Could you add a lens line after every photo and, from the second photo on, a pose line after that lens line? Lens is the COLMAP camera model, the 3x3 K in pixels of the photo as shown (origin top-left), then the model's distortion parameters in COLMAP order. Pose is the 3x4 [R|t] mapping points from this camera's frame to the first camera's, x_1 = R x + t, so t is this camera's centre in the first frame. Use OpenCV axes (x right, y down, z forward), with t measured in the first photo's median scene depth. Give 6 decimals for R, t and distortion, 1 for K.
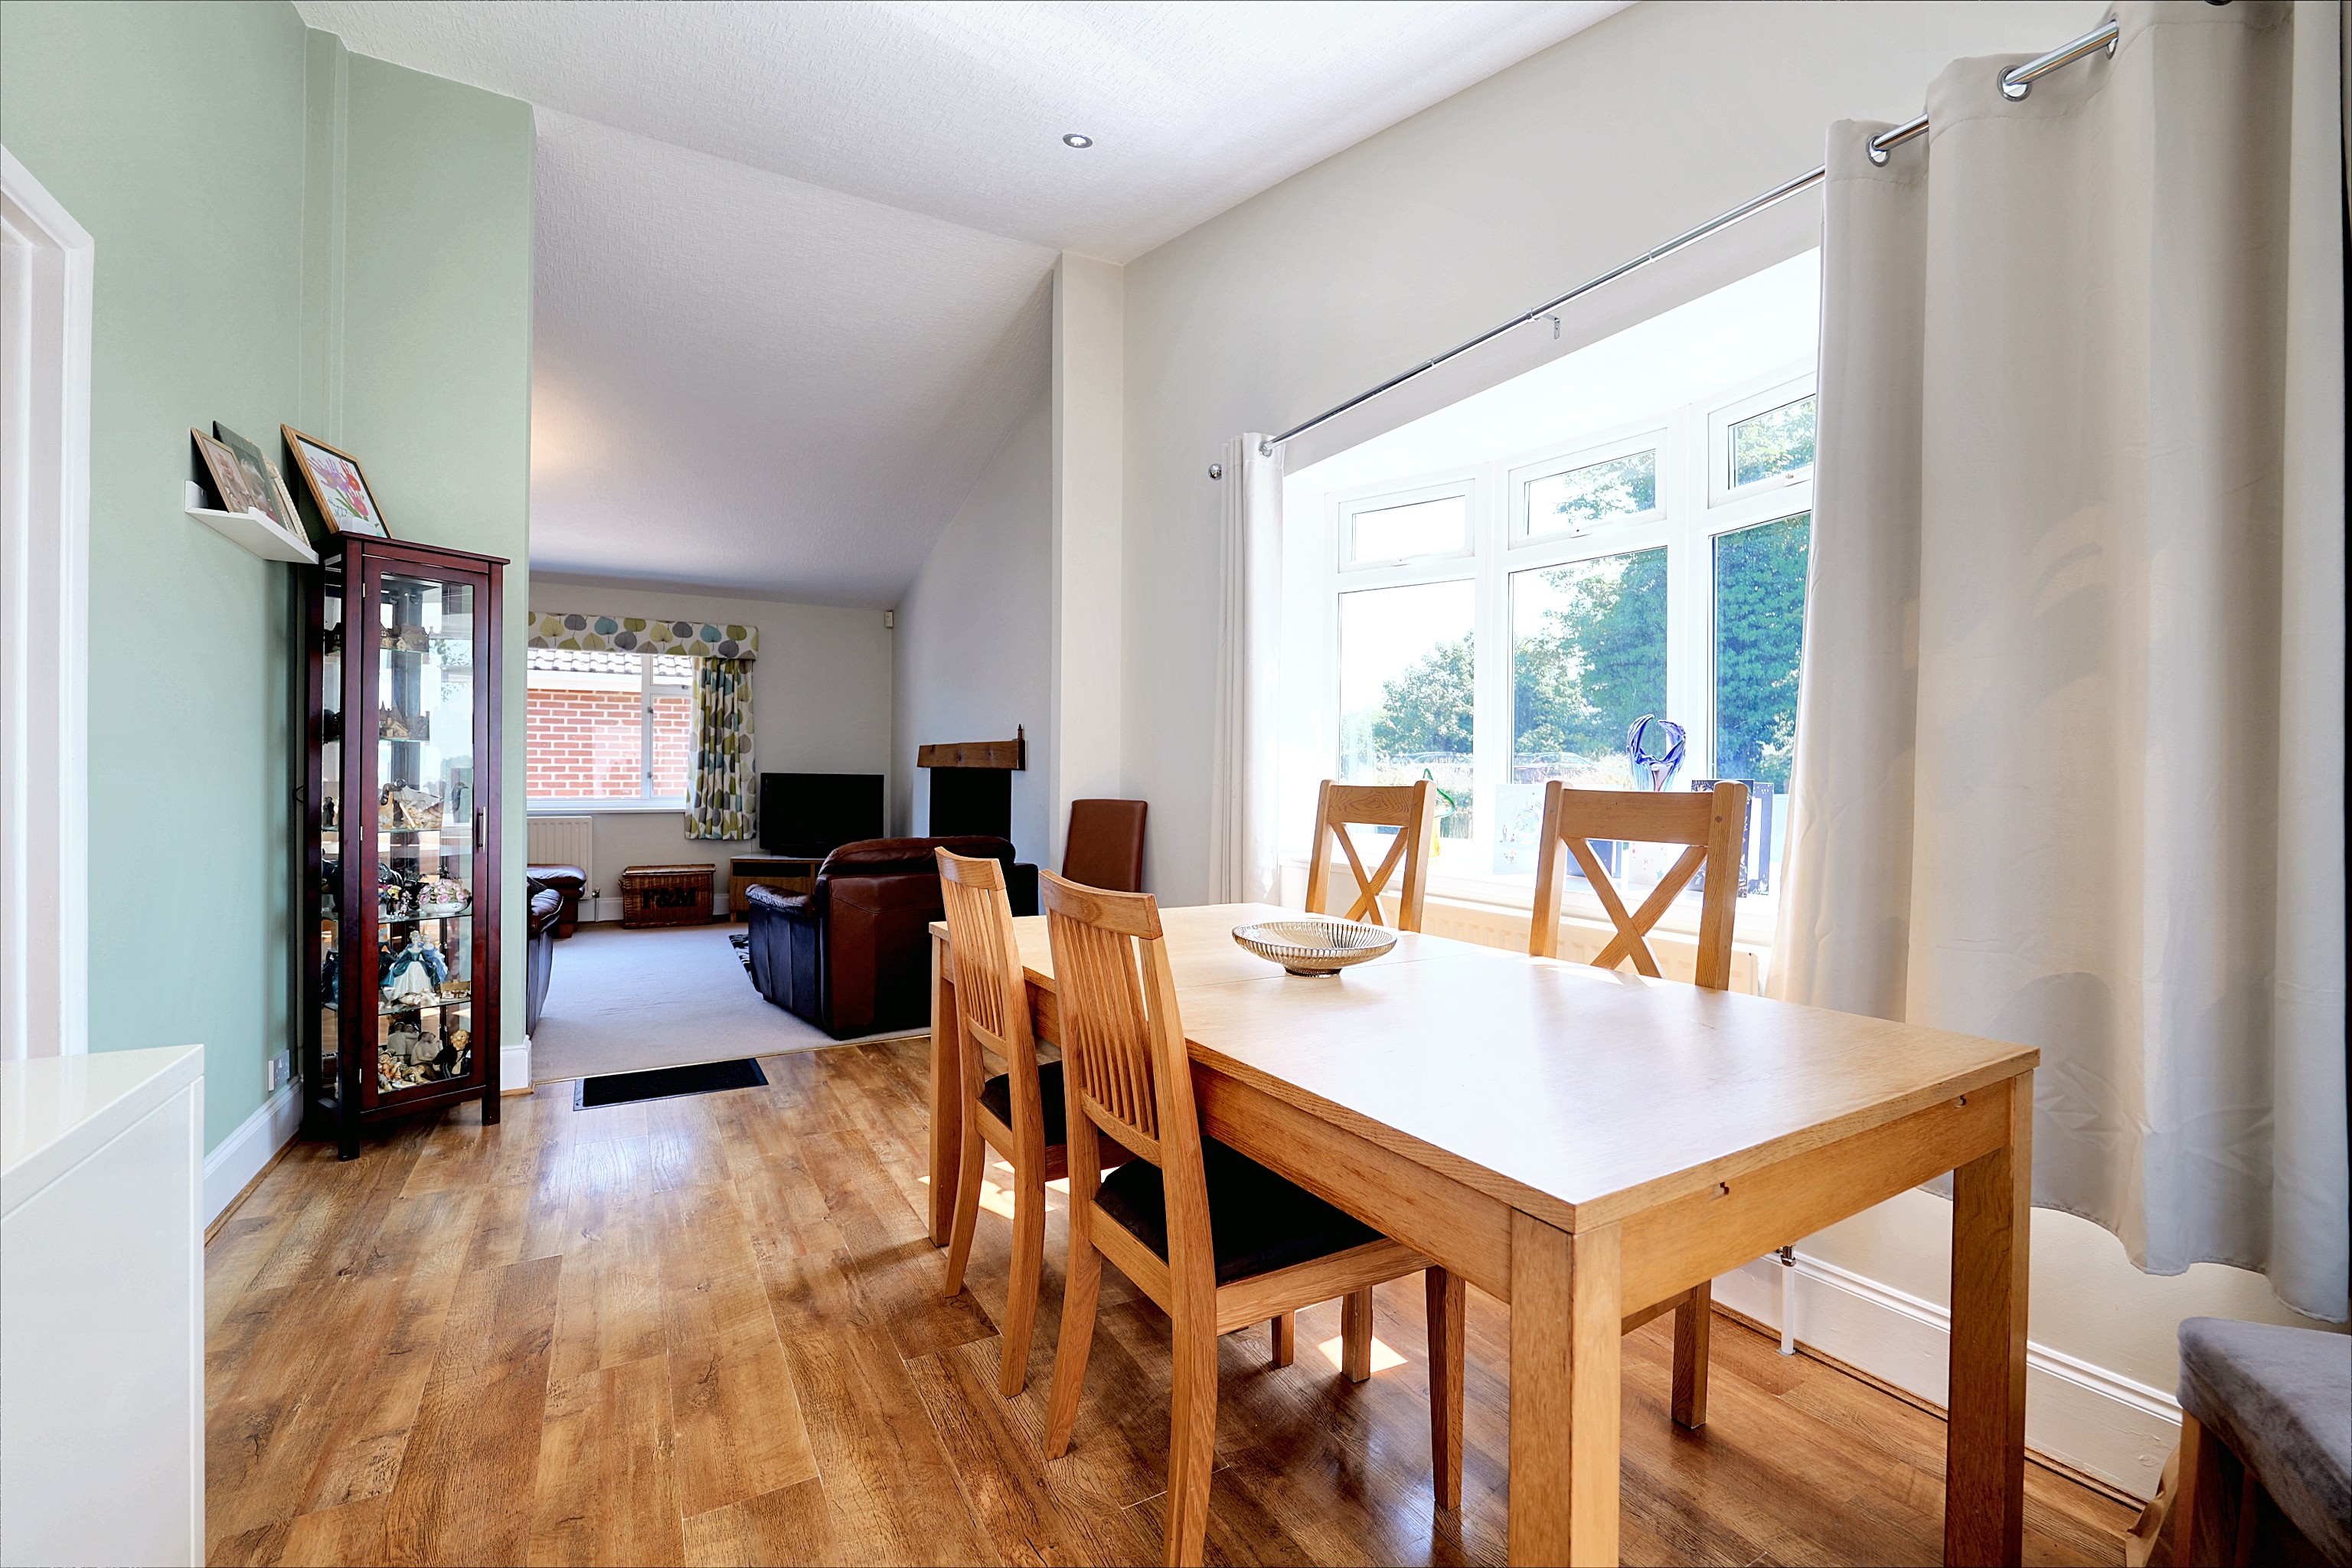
lens RADIAL K [[964.2, 0, 1170.9], [0, 964.2, 781.8], [0, 0, 1]] dist [-0.012997, 0.000666]
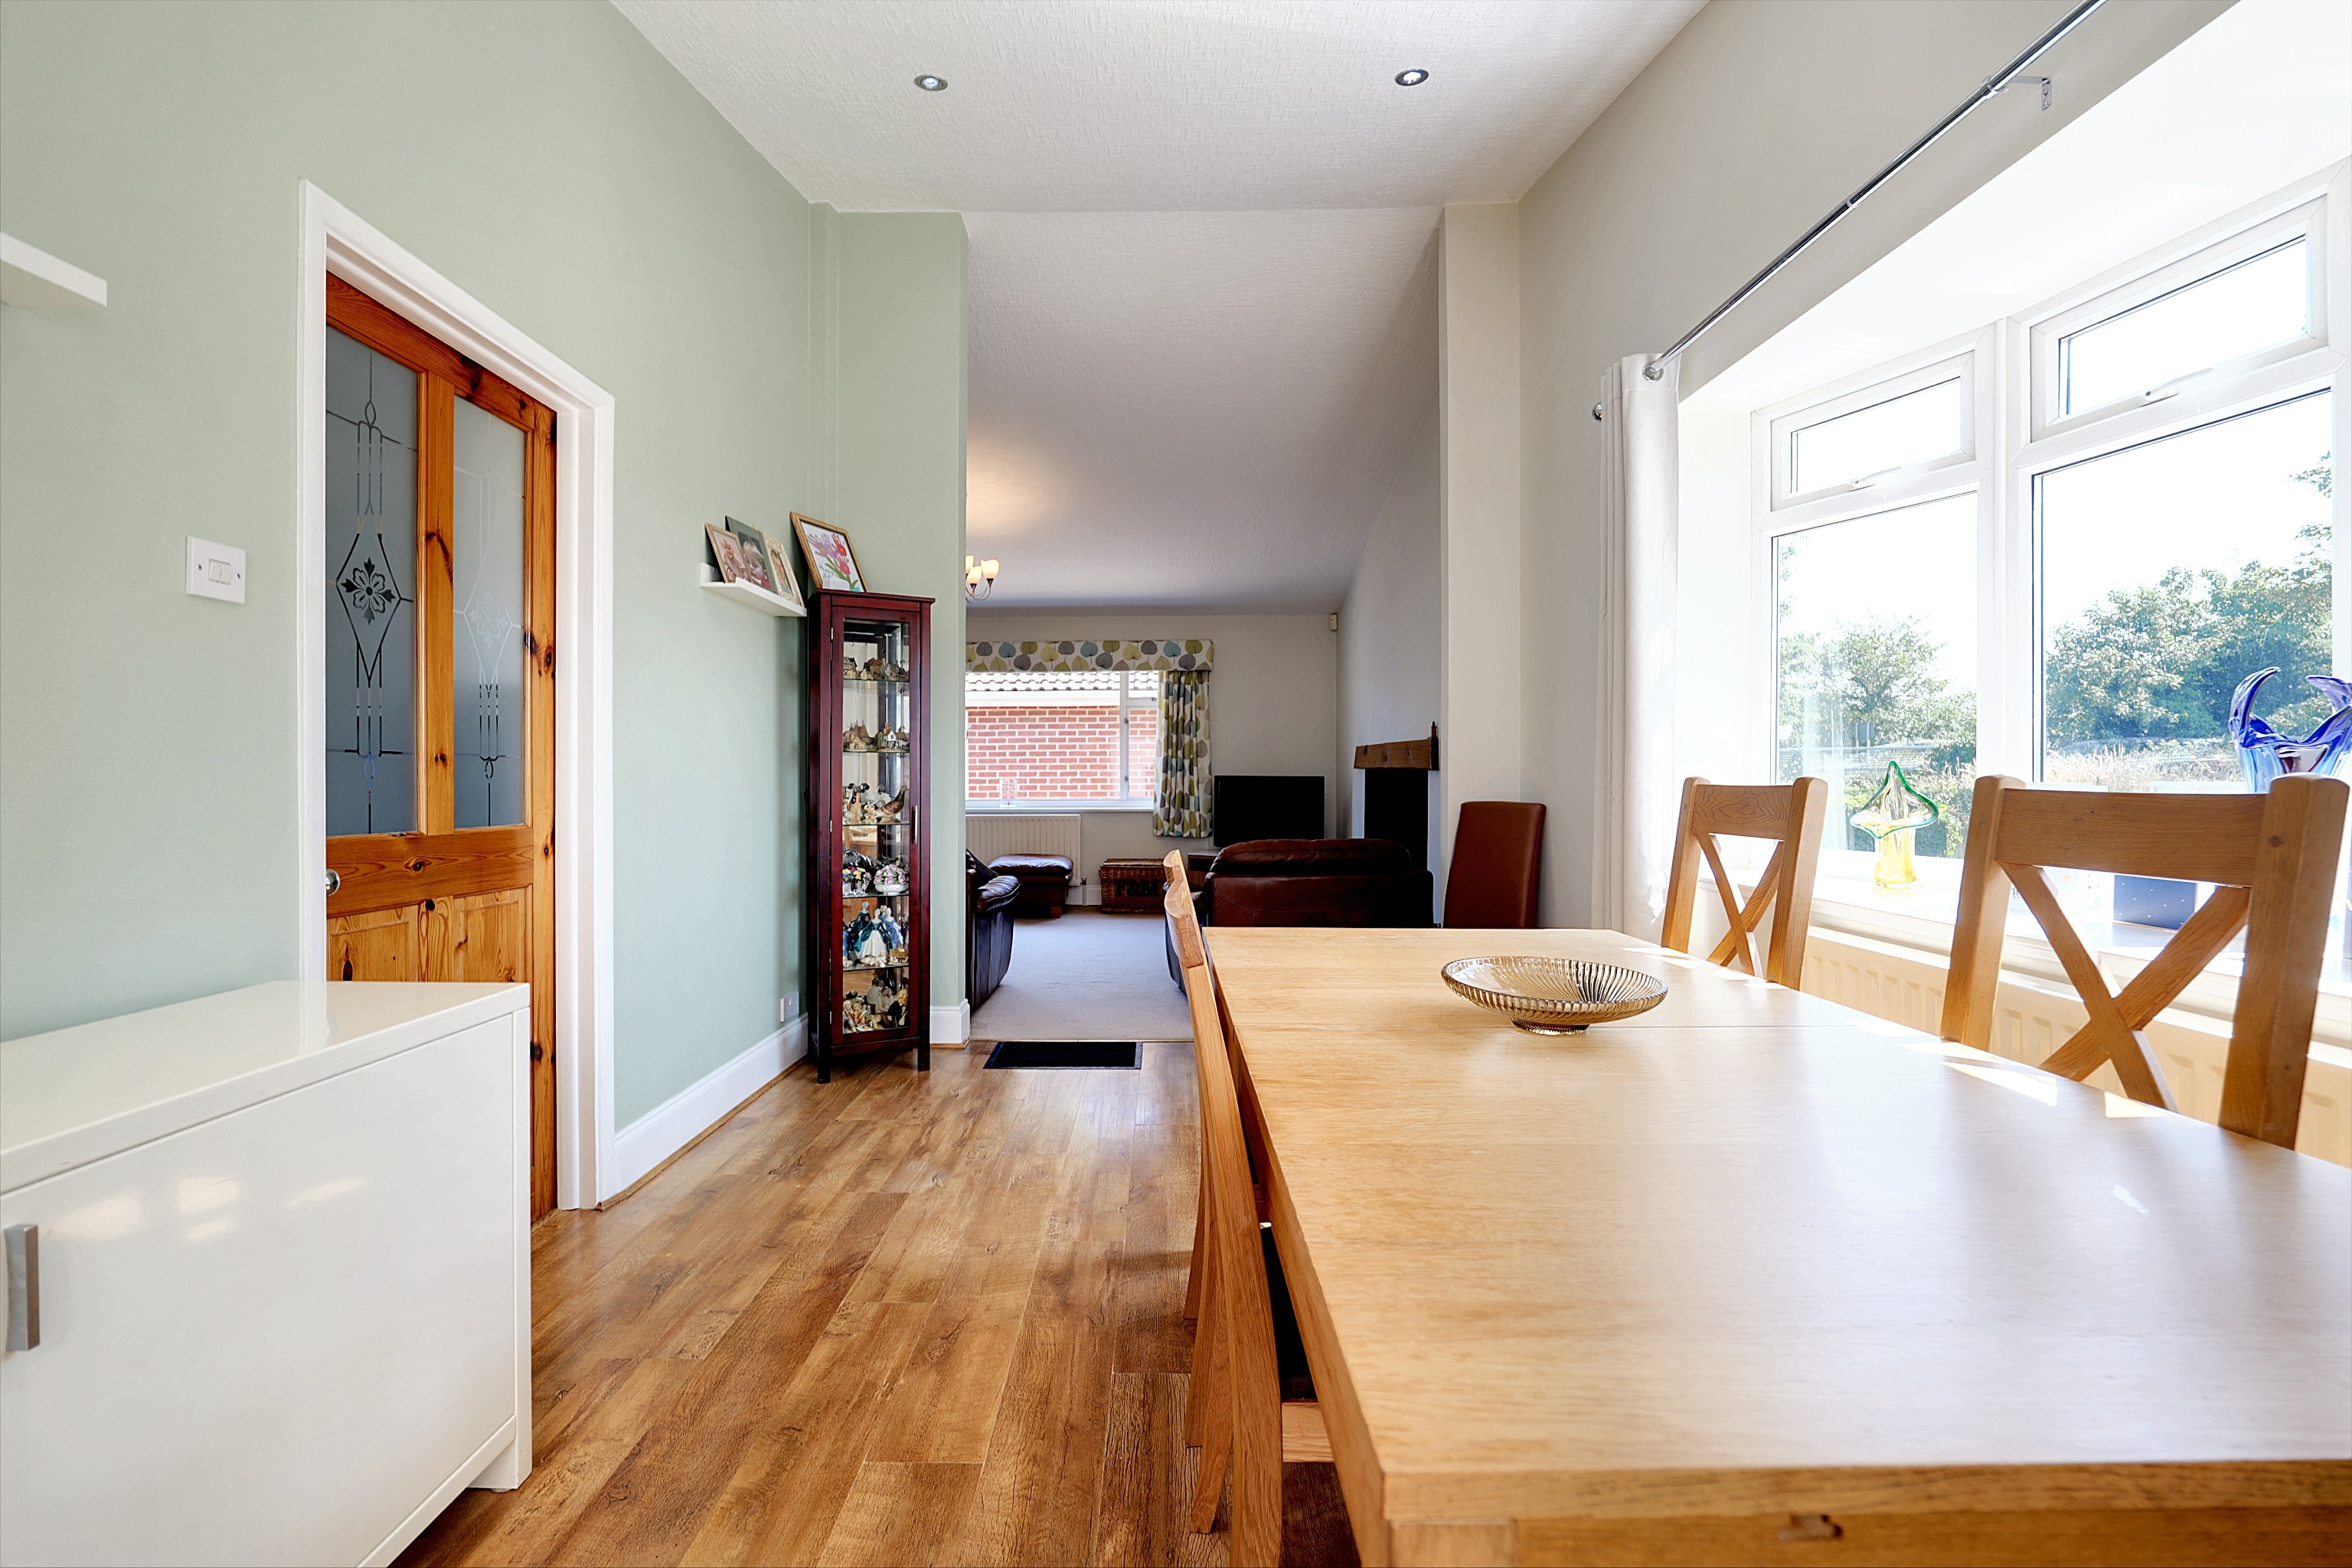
lens RADIAL K [[963.1, 0, 1176.4], [0, 963.1, 780.5], [0, 0, 1]] dist [-0.012411, 0.000451]
pose [[0.868613, -0.006726, -0.495445, 0.153778], [0.005377, 0.999977, -0.004150, 0.000971], [0.495462, 0.000941, 0.868629, 0.102328]]
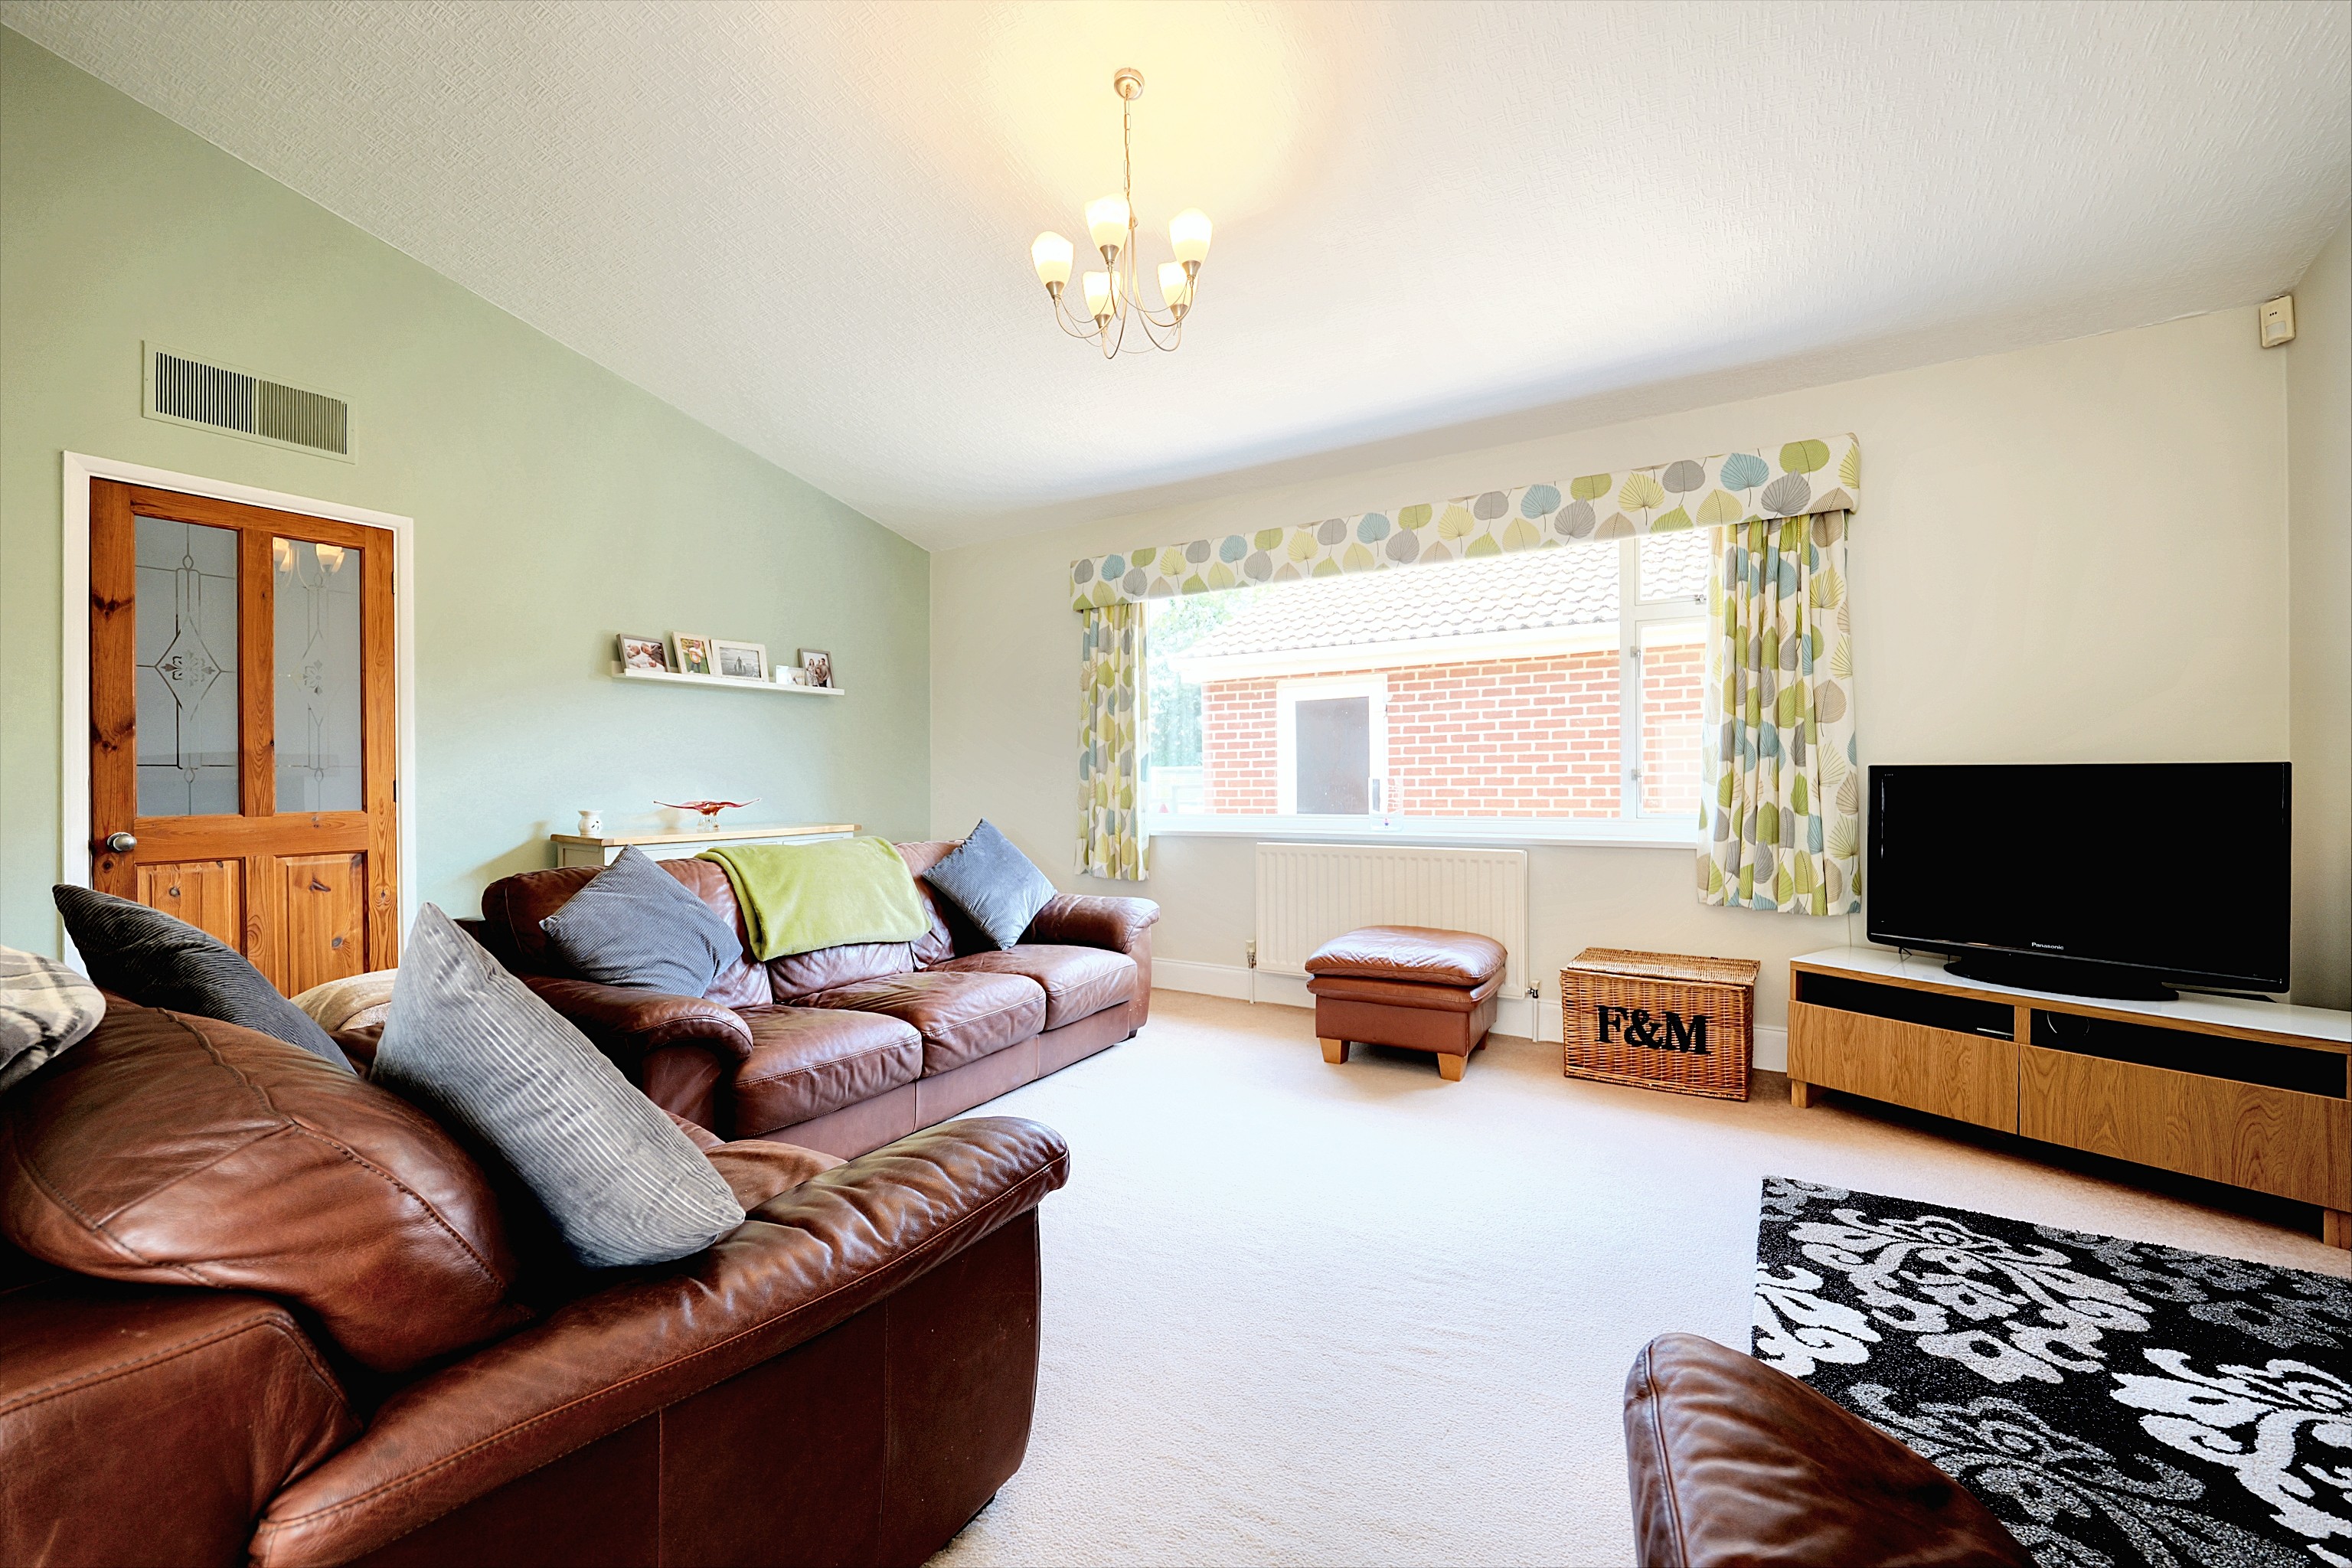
lens RADIAL K [[964.2, 0, 1170.9], [0, 964.2, 781.8], [0, 0, 1]] dist [-0.012997, 0.000666]
pose [[0.479443, -0.009234, -0.877525, -0.448394], [0.006975, 0.999953, -0.006711, -0.002722], [0.877545, -0.002903, 0.479485, 1.165923]]
